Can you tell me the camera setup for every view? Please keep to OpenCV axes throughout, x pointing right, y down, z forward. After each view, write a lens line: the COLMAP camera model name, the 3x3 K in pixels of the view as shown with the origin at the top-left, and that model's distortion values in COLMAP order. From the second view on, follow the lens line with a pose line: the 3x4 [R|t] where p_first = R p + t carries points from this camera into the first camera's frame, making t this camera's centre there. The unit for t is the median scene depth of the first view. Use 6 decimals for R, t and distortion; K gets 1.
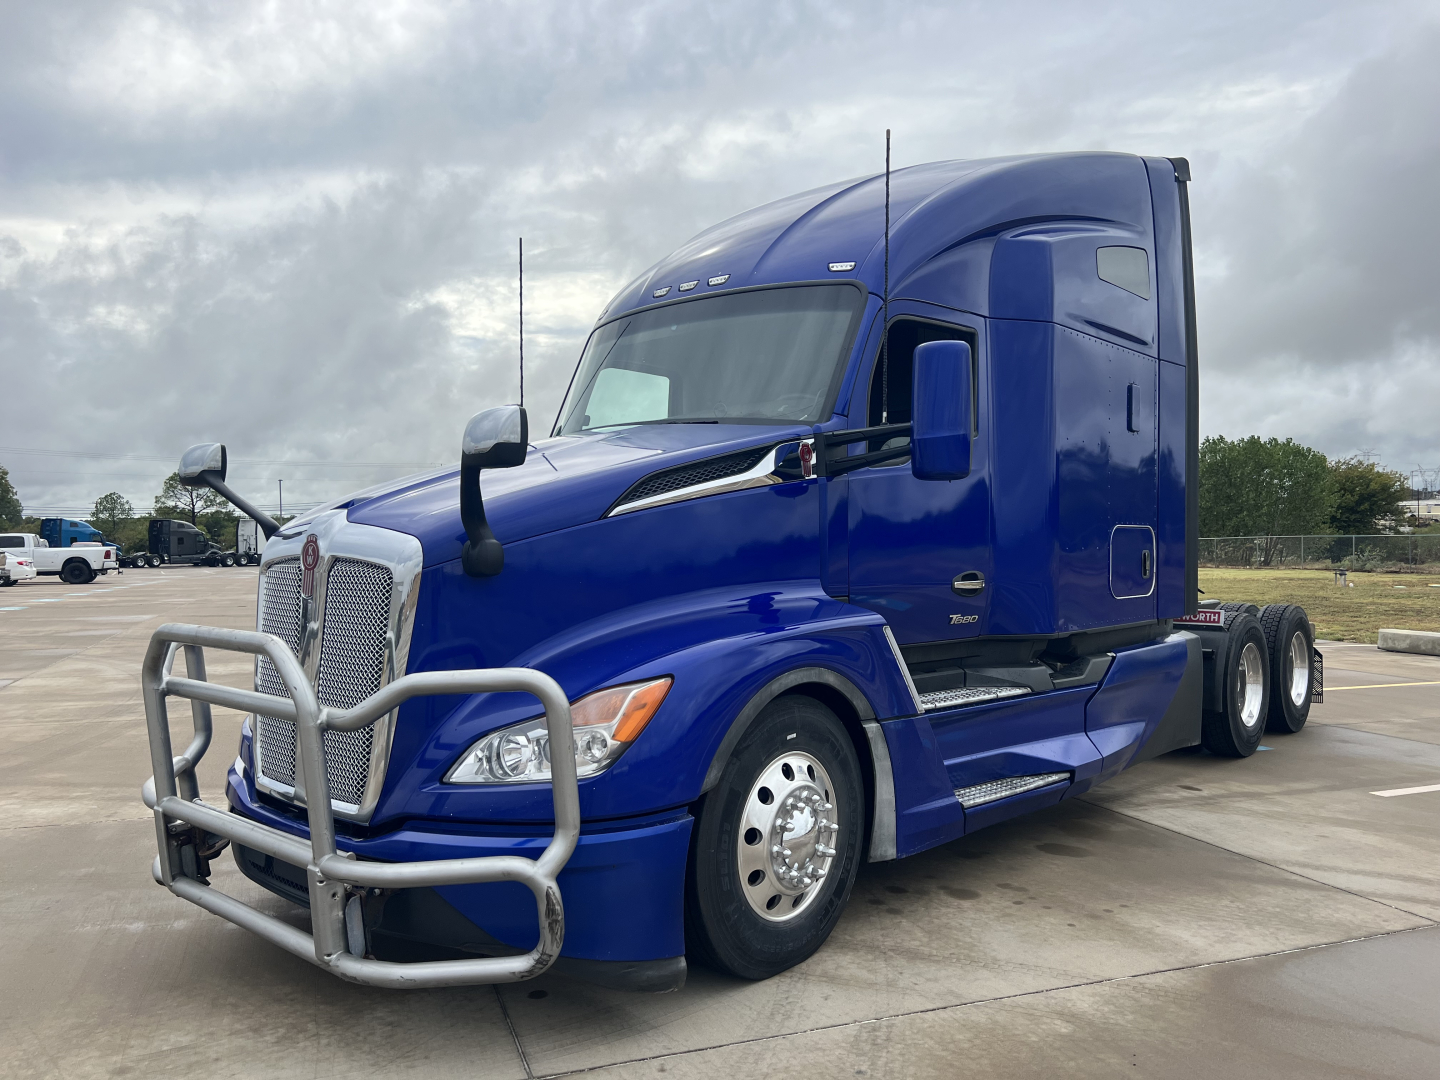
lens RADIAL K [[1083.3, 0, 724.9], [0, 1083.3, 521.6], [0, 0, 1]] dist [0.013809, -0.000602]
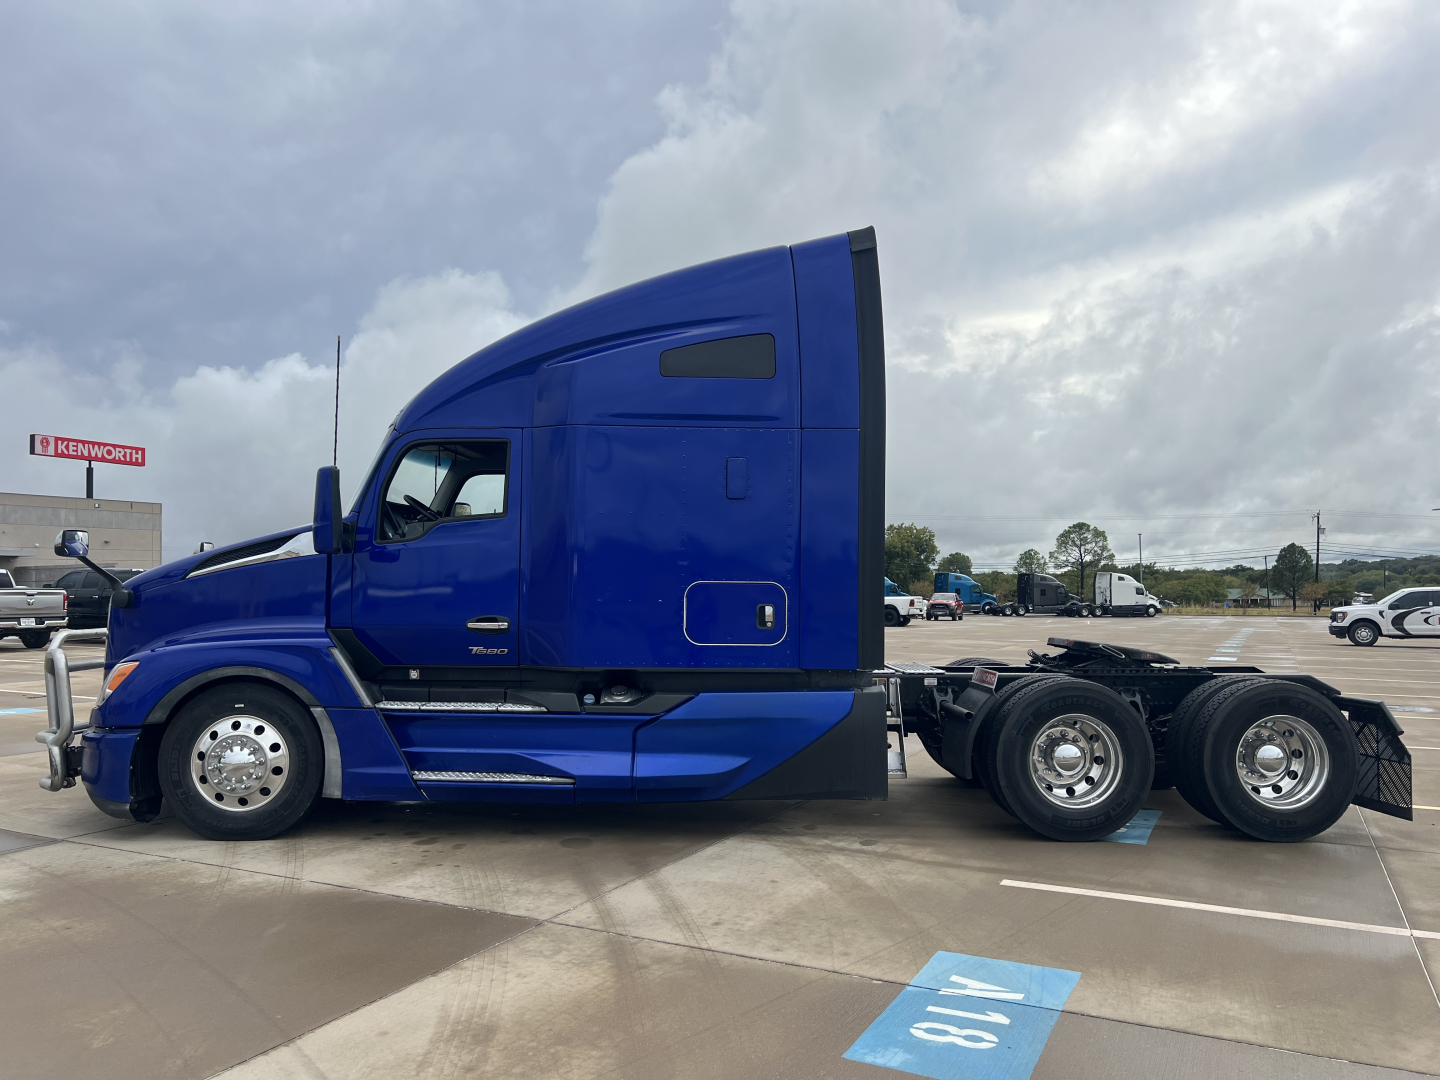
lens RADIAL K [[1089.8, 0, 729.9], [0, 1089.8, 533.1], [0, 0, 1]] dist [0.057270, -0.071459]
pose [[0.679772, -0.034609, -0.732606, 1.612533], [0.007515, 0.999162, -0.040228, -0.000630], [0.733385, 0.021840, 0.679463, 0.317853]]
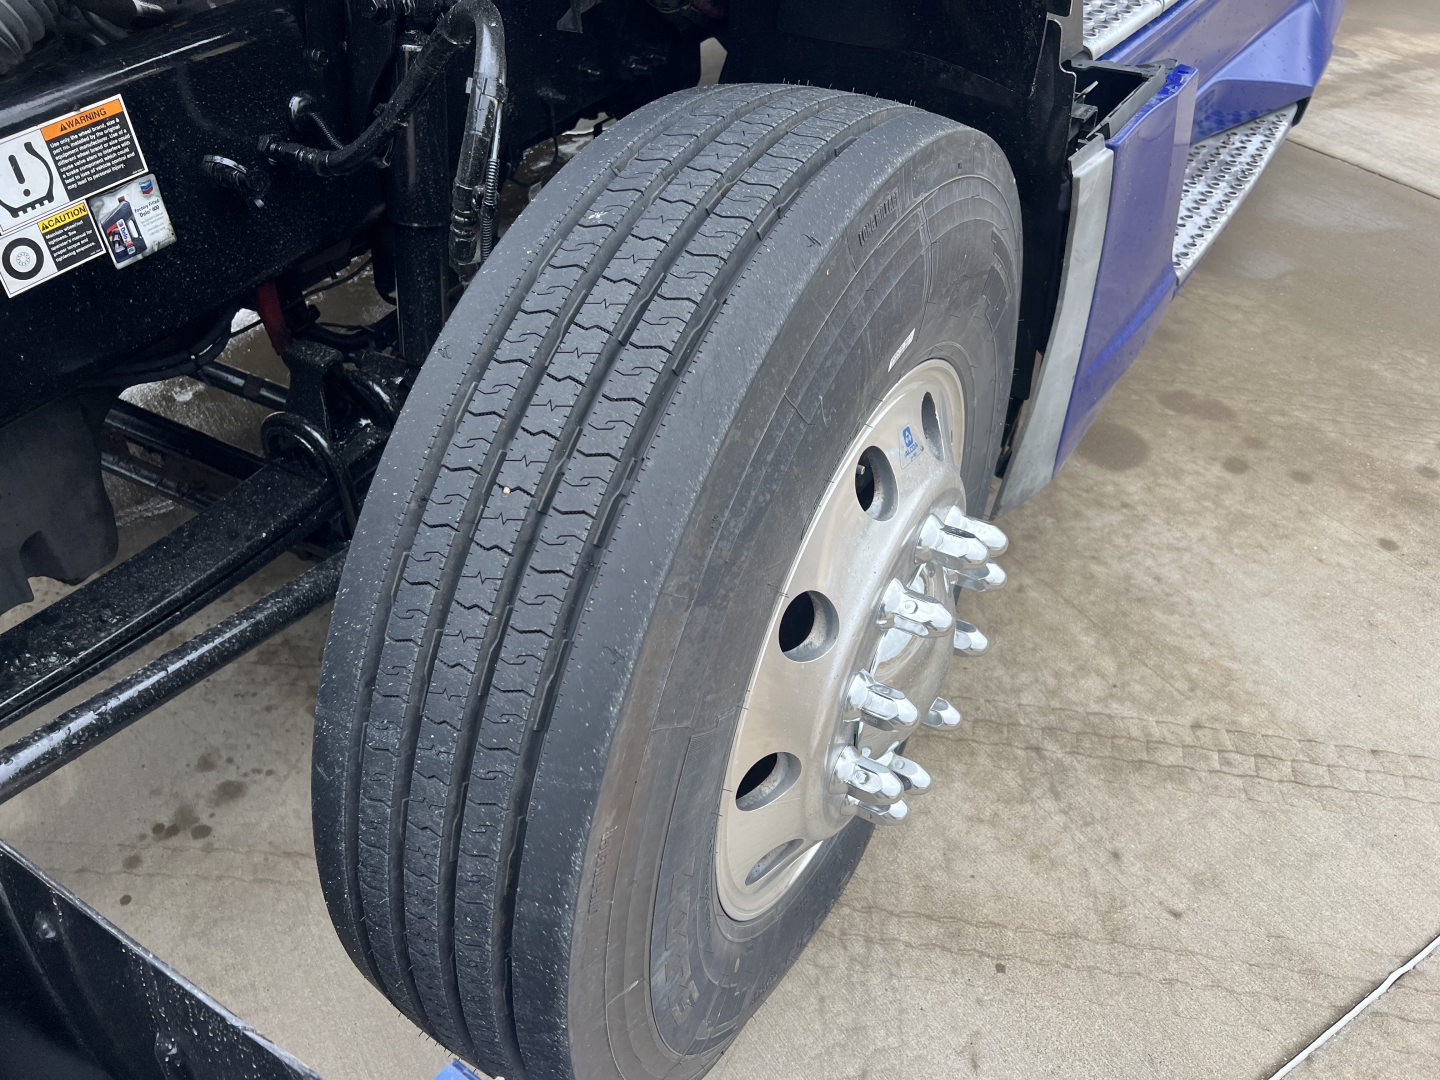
lens RADIAL K [[1089.8, 0, 729.9], [0, 1089.8, 533.1], [0, 0, 1]] dist [0.057270, -0.071459]
pose [[0.980229, -0.130950, 0.148332, -0.010462], [-0.002842, 0.740270, 0.672304, 0.062804], [-0.197844, -0.659433, 0.725262, 0.696442]]
